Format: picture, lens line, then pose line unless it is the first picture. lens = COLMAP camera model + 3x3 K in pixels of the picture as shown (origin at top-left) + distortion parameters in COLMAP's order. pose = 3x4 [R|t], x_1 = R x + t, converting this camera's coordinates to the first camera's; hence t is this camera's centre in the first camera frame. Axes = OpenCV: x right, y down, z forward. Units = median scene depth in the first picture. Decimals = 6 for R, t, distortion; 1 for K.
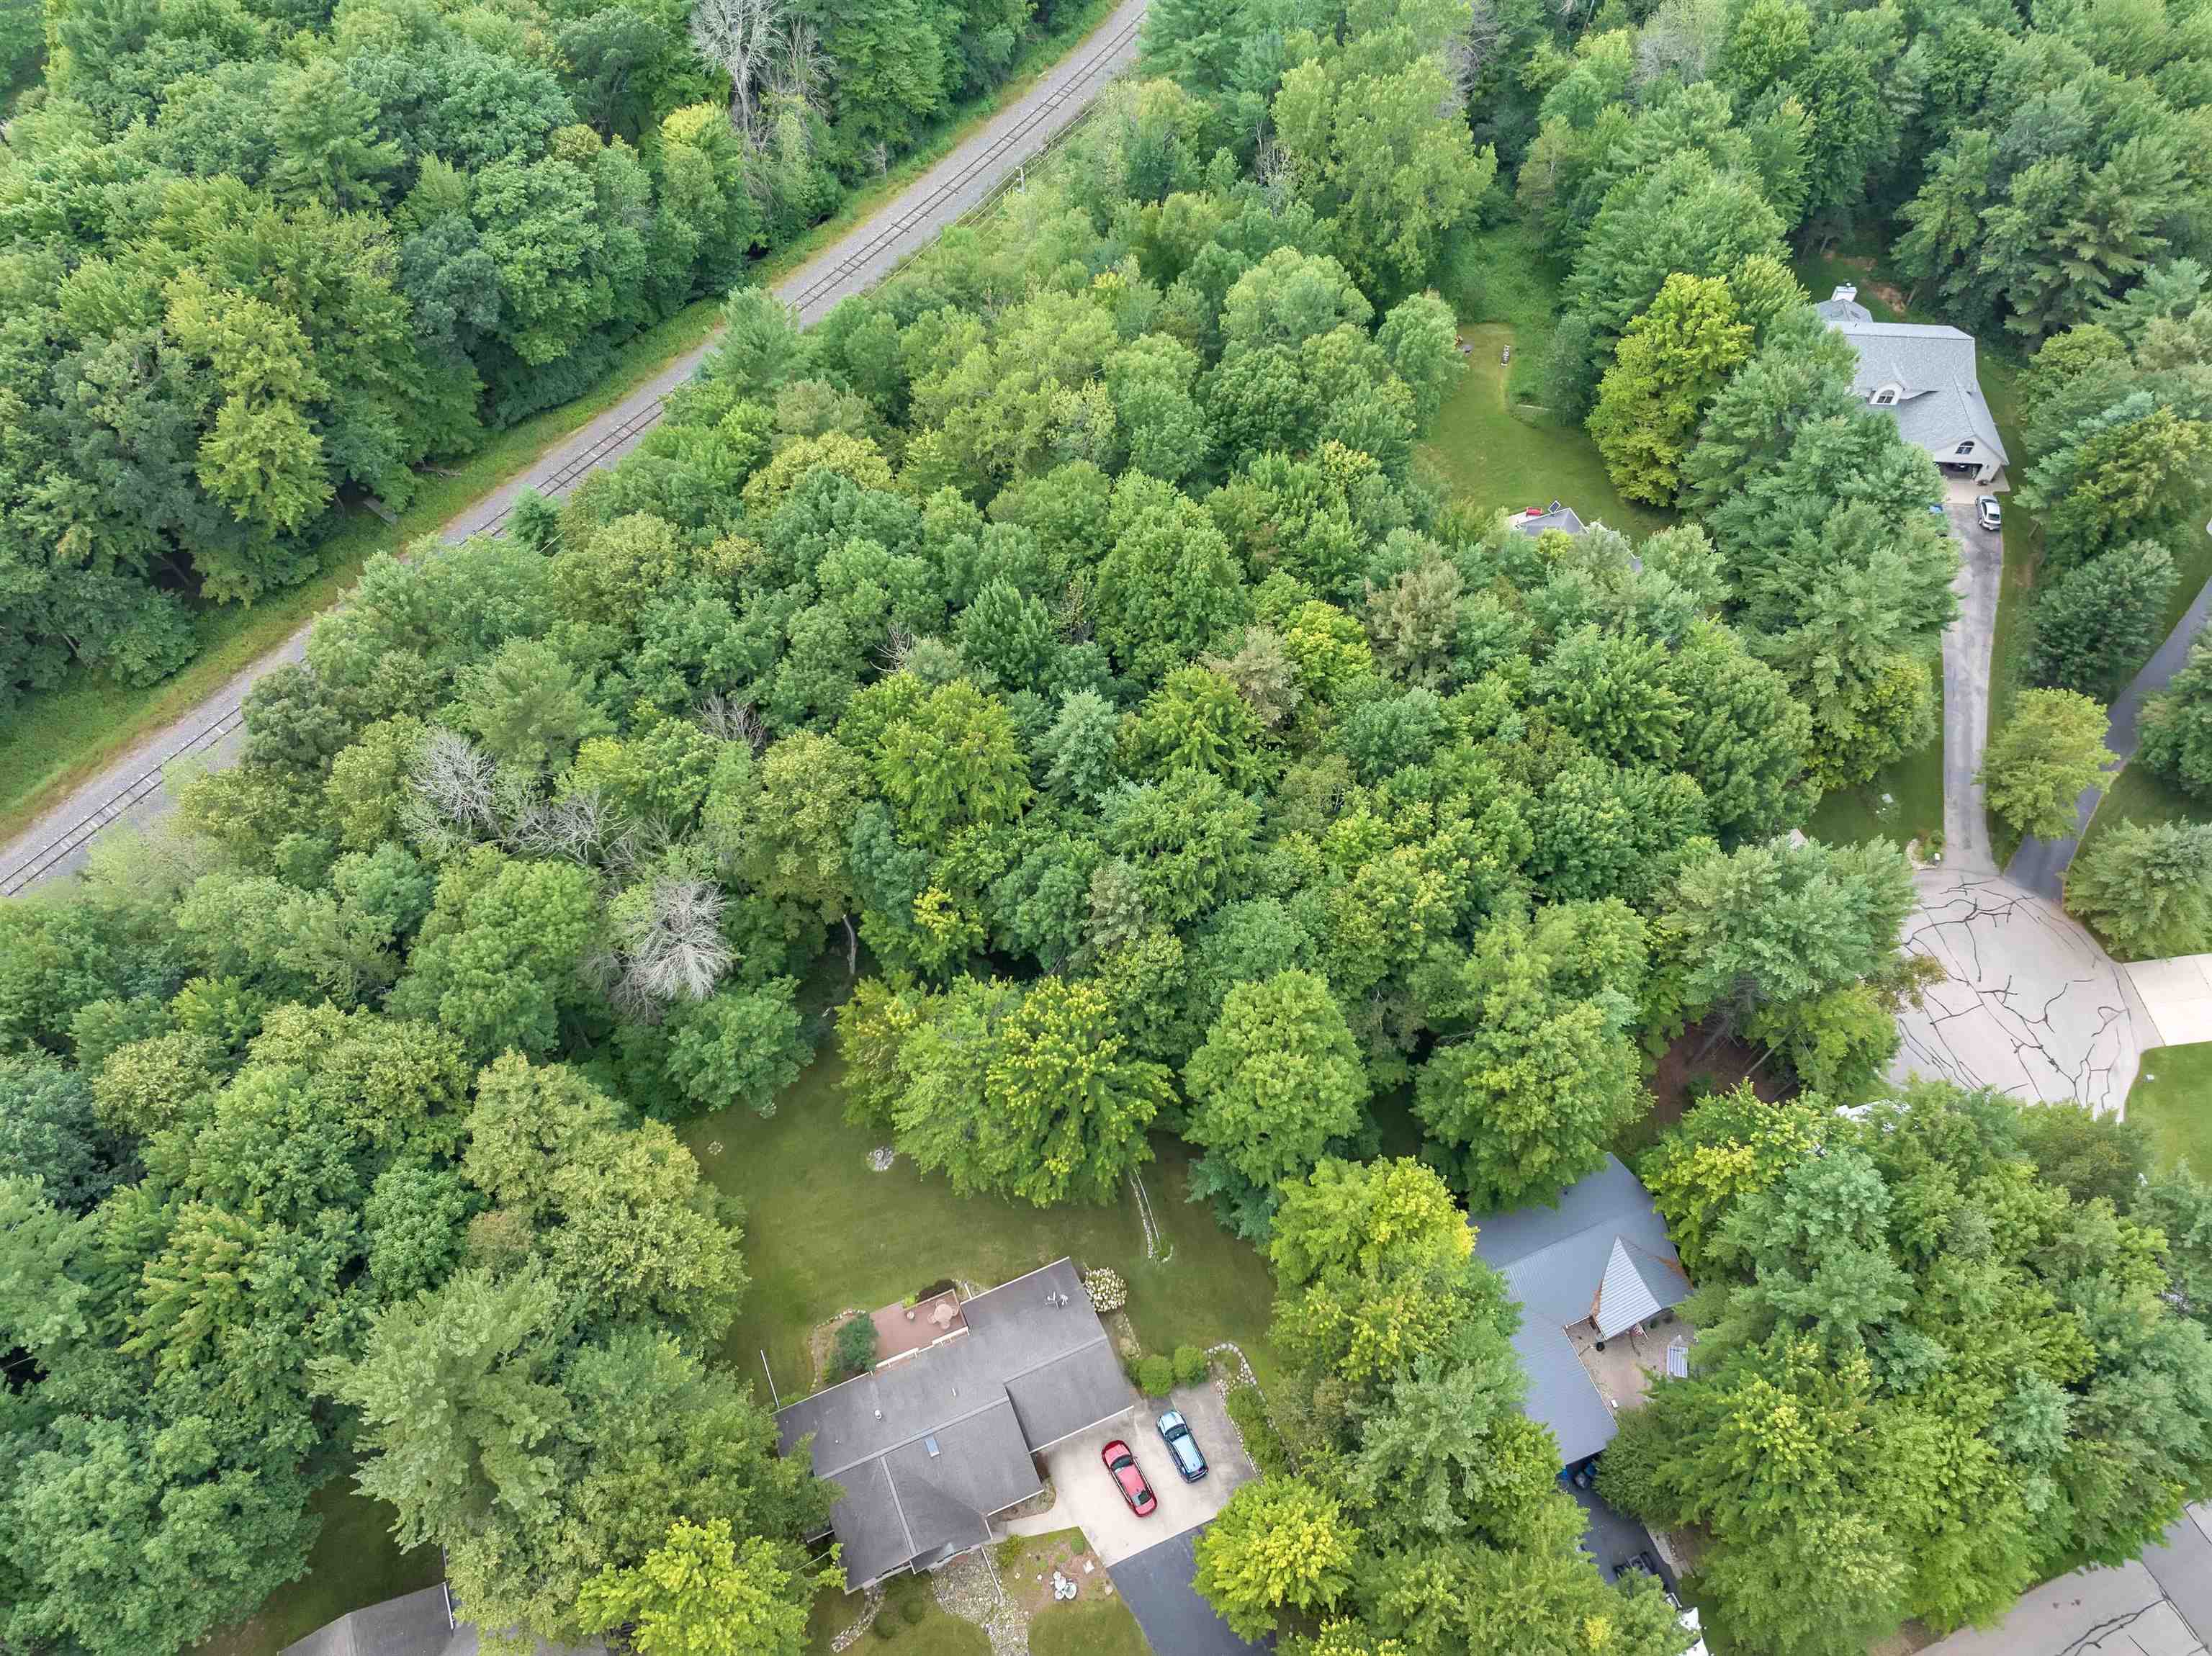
lens RADIAL K [[1560.8, 0, 1106.0], [0, 1560.8, 828.0], [0, 0, 1]] dist [-0.007364, -0.034771]
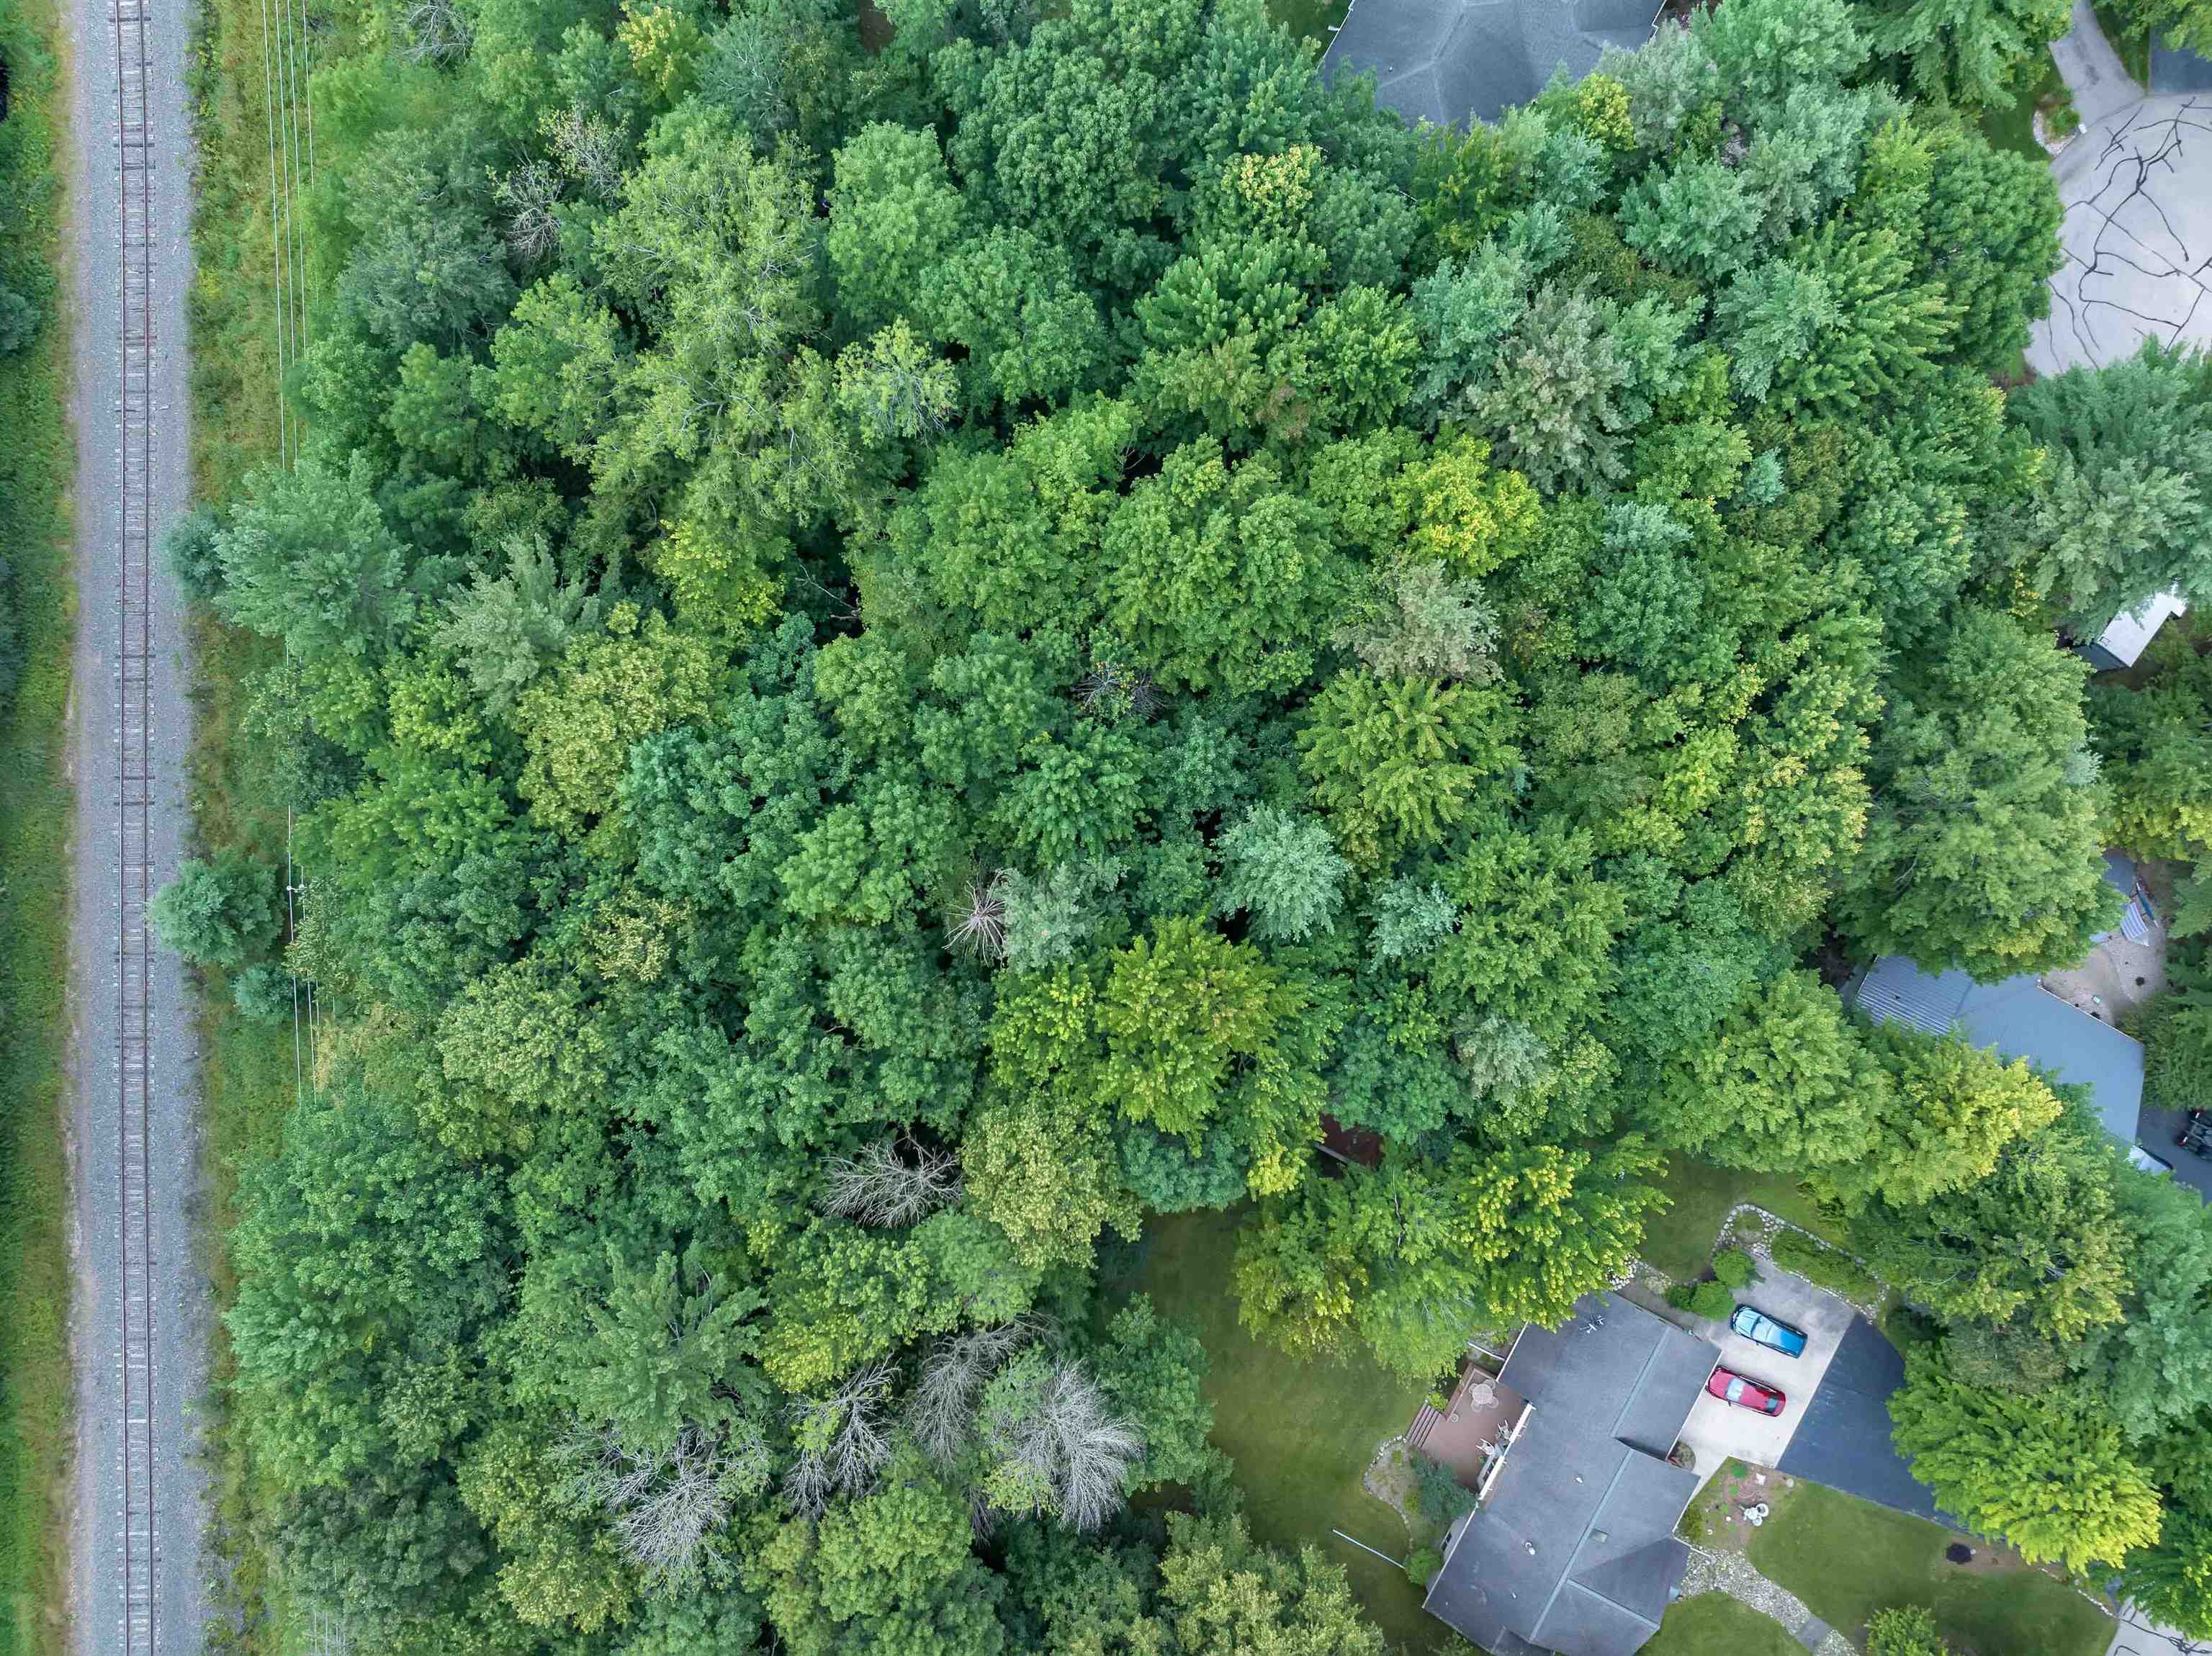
lens RADIAL K [[1549.4, 0, 1106.0], [0, 1549.4, 828.0], [0, 0, 1]] dist [-0.027834, 0.001720]
pose [[0.774948, -0.631997, 0.006004, -0.074092], [0.529842, 0.654807, 0.538976, -0.509020], [-0.344563, -0.414497, 0.842300, 0.480577]]
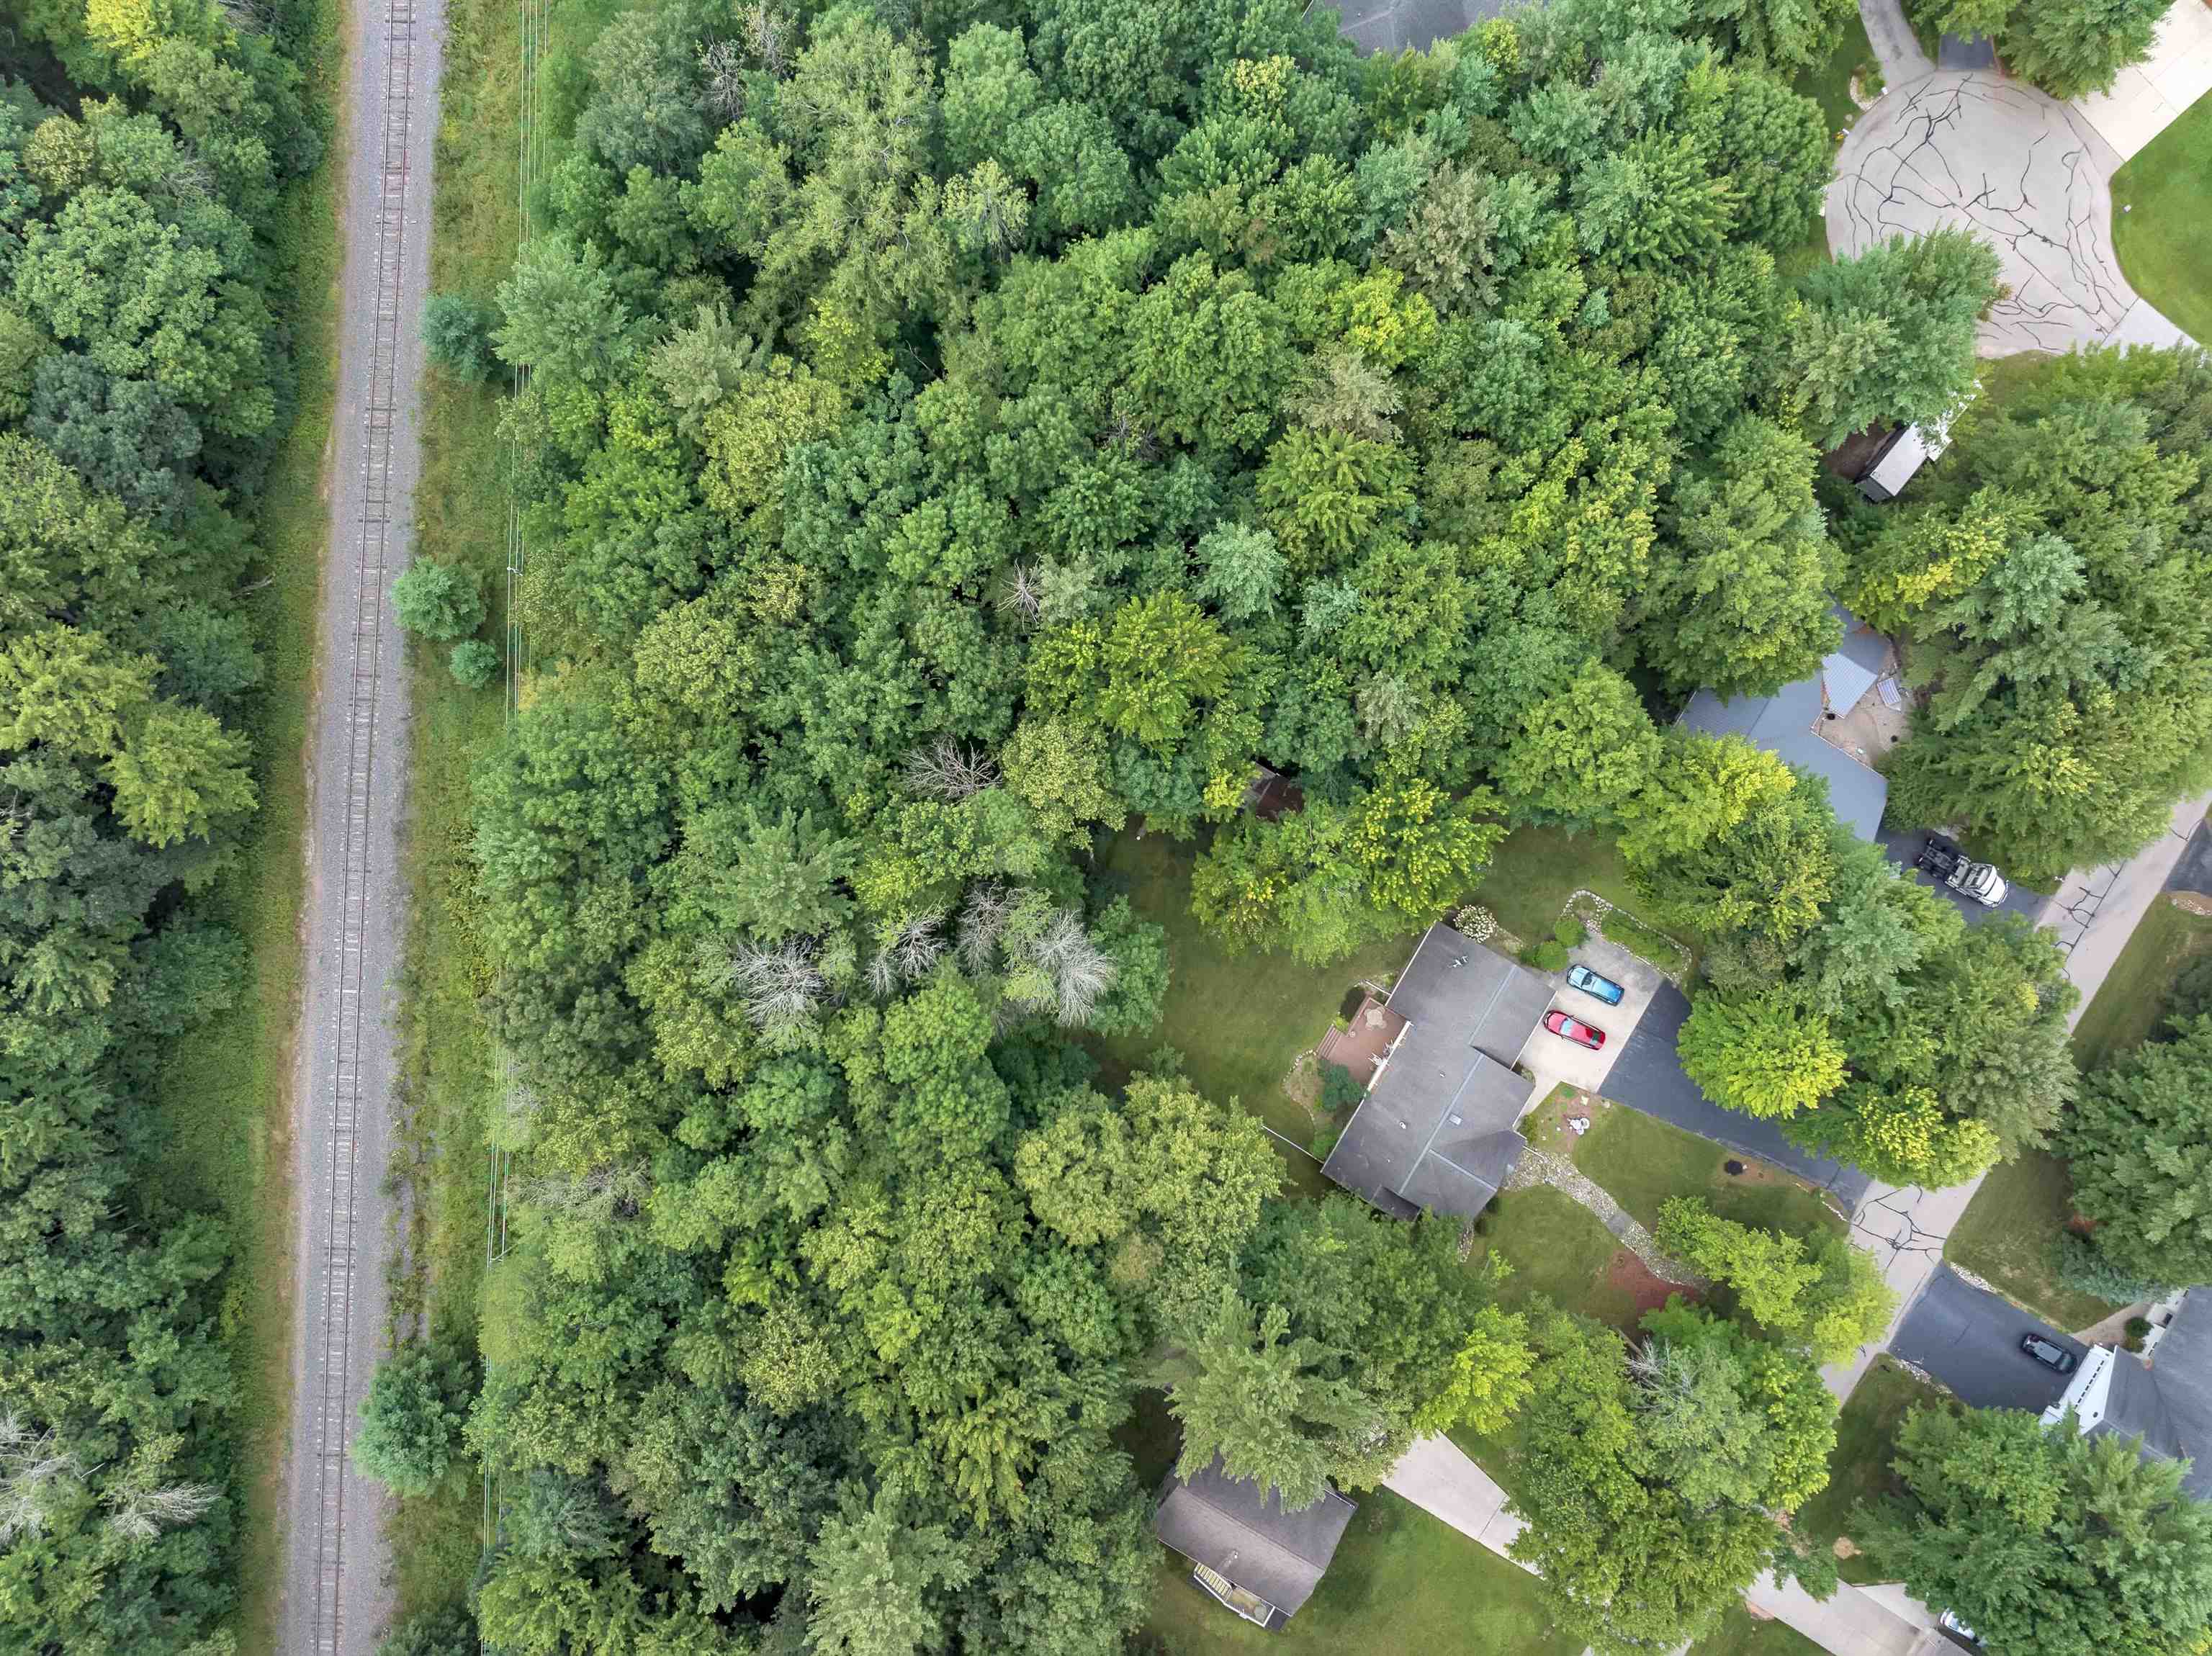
lens RADIAL K [[1560.8, 0, 1106.0], [0, 1560.8, 828.0], [0, 0, 1]] dist [-0.007364, -0.034771]
pose [[0.808472, -0.588502, 0.006133, -0.197973], [0.492391, 0.682071, 0.540677, -0.545258], [-0.322372, -0.434102, 0.841208, 0.138341]]
